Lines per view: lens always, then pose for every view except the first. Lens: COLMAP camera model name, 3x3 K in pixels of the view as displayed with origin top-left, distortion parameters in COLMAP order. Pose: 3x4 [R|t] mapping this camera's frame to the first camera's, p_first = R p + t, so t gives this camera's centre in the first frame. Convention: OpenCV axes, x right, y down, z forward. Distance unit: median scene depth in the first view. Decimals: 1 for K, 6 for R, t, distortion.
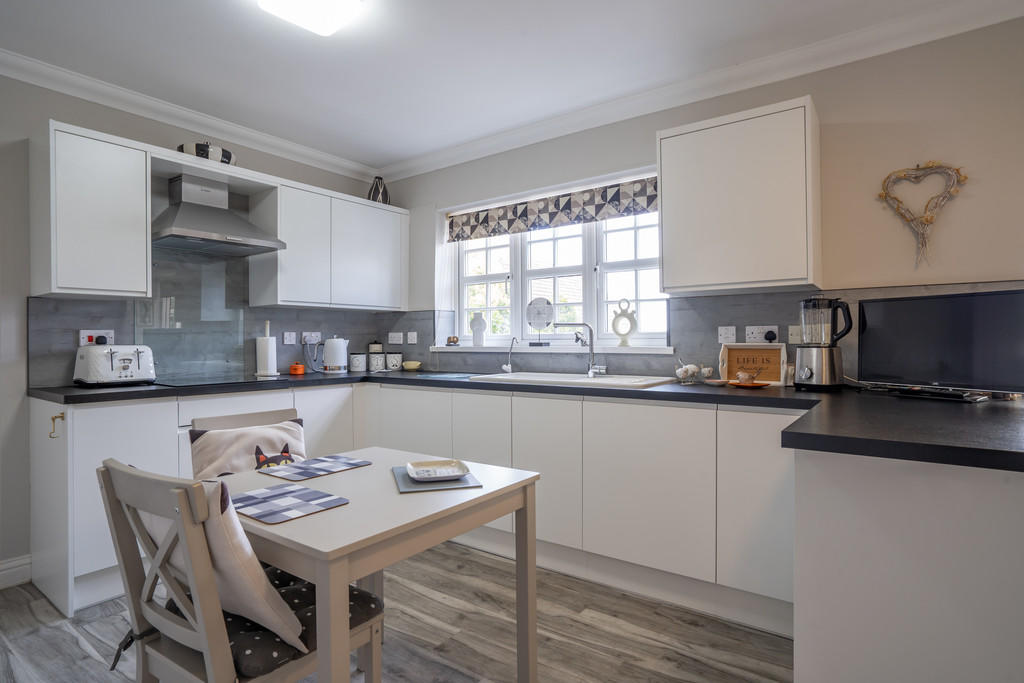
lens RADIAL K [[542.4, 0, 510.3], [0, 542.4, 339.0], [0, 0, 1]] dist [-0.029310, 0.012794]
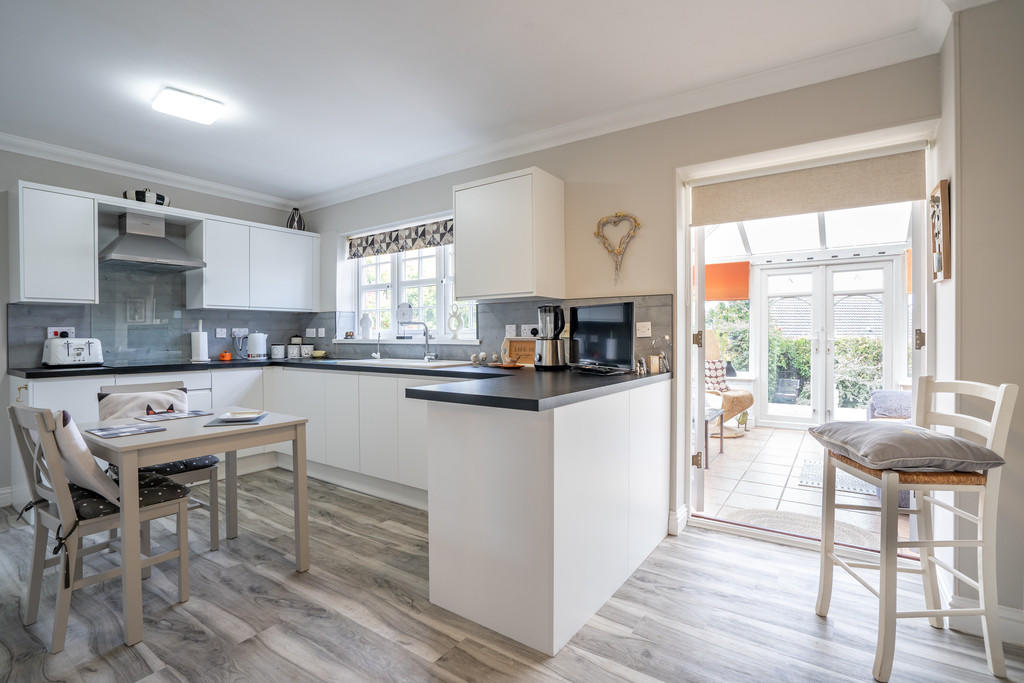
lens RADIAL K [[497.3, 0, 514.3], [0, 497.3, 336.4], [0, 0, 1]] dist [-0.023860, 0.006442]
pose [[0.999957, 0.000352, 0.009223, 0.394159], [-0.000421, 0.999971, 0.007551, -0.003103], [-0.009220, -0.007555, 0.999929, -0.281032]]
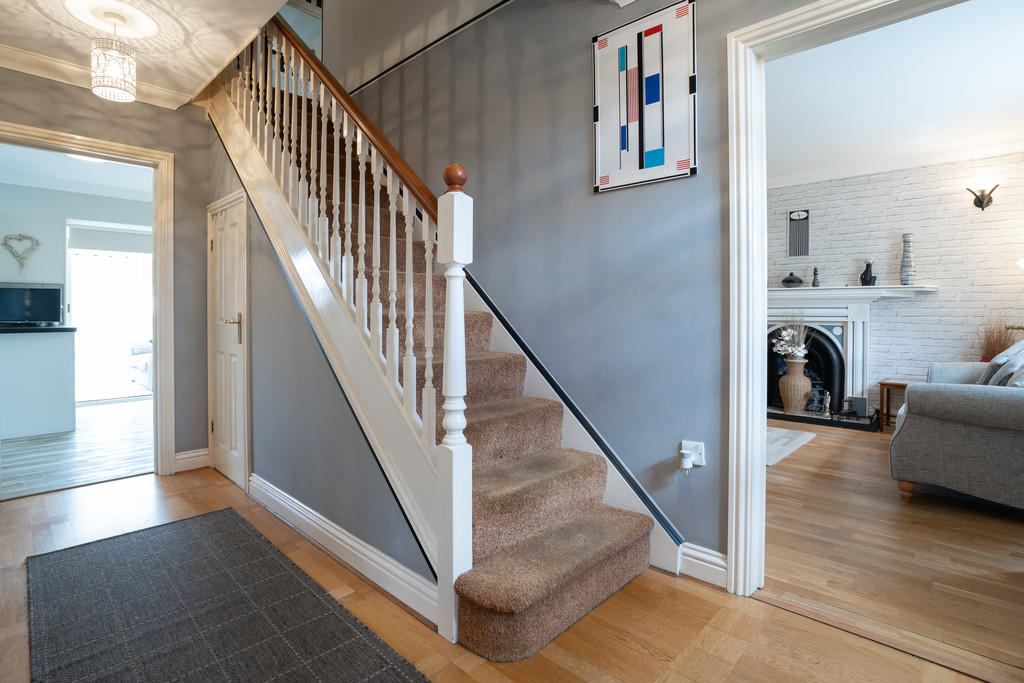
lens RADIAL K [[497.3, 0, 486.2], [0, 497.3, 315.4], [0, 0, 1]] dist [-0.023860, 0.006442]
pose [[0.167337, -0.004659, 0.985889, -0.911355], [-0.000707, 0.999988, 0.004845, 0.030536], [-0.985899, -0.001508, 0.167332, -1.236877]]
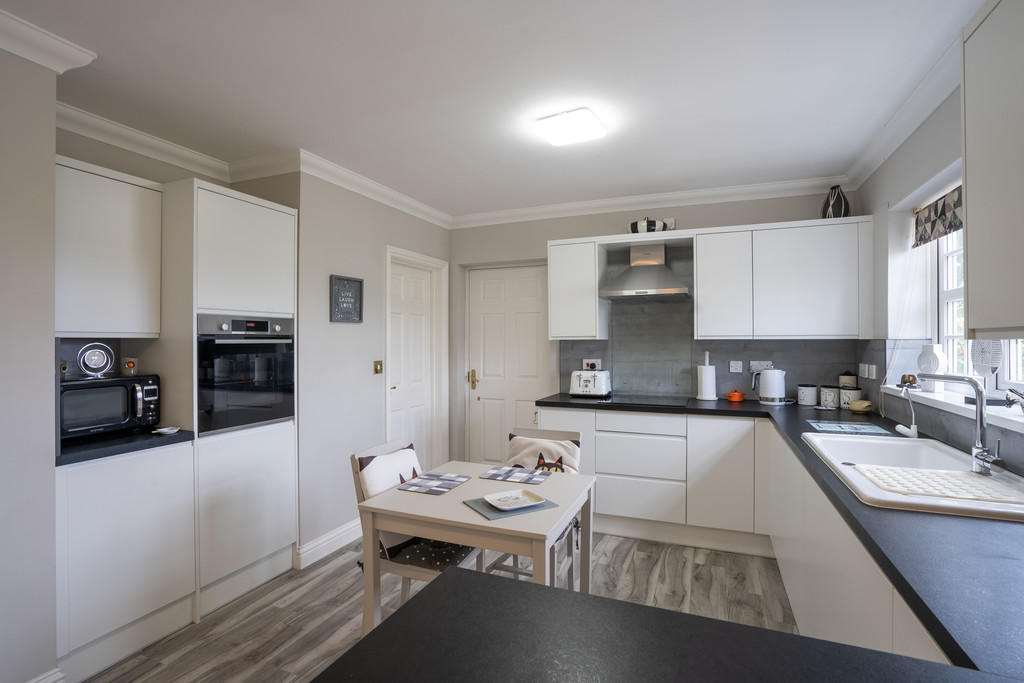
lens RADIAL K [[497.3, 0, 506.5], [0, 497.3, 343.3], [0, 0, 1]] dist [-0.023860, 0.006442]
pose [[0.232117, 0.010768, -0.972628, 0.598422], [0.007538, 0.999889, 0.012869, -0.086128], [0.972659, -0.010318, 0.232011, 0.428219]]
